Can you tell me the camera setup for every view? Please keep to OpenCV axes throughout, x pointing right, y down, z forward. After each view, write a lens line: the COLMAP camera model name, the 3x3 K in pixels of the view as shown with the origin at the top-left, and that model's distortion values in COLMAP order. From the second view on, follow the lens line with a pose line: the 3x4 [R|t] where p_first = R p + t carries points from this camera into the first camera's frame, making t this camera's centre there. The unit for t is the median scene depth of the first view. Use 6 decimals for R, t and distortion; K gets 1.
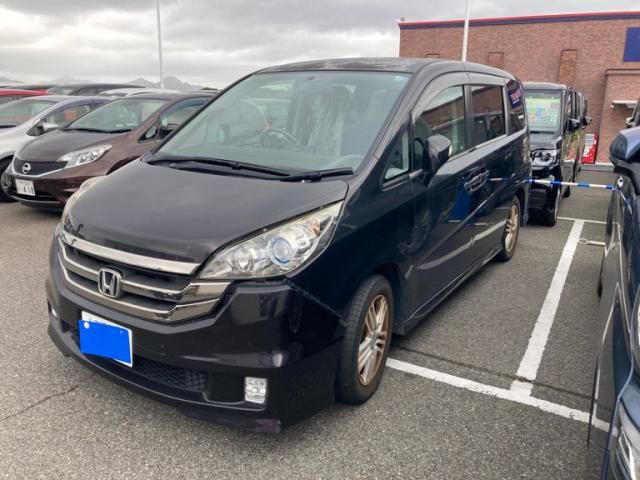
lens RADIAL K [[523.2, 0, 320.0], [0, 523.2, 240.0], [0, 0, 1]] dist [0.068721, -0.120628]
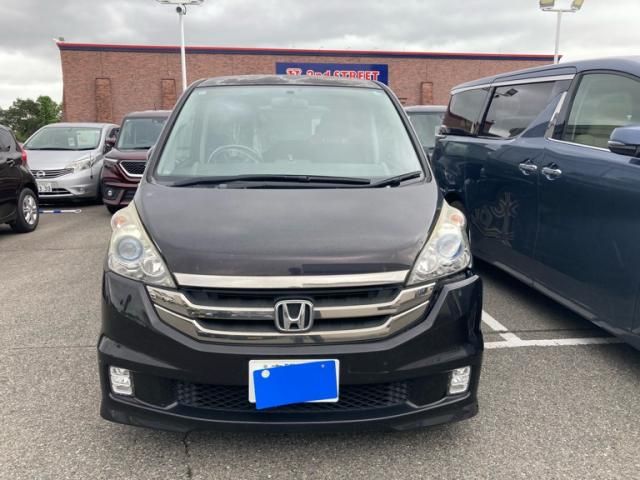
lens RADIAL K [[526.2, 0, 320.0], [0, 526.2, 240.0], [0, 0, 1]] dist [0.011405, -0.000844]
pose [[0.802793, -0.136446, 0.580436, -0.838074], [0.163687, 0.986497, 0.005508, -0.039153], [-0.573350, 0.090588, 0.814287, 0.252181]]
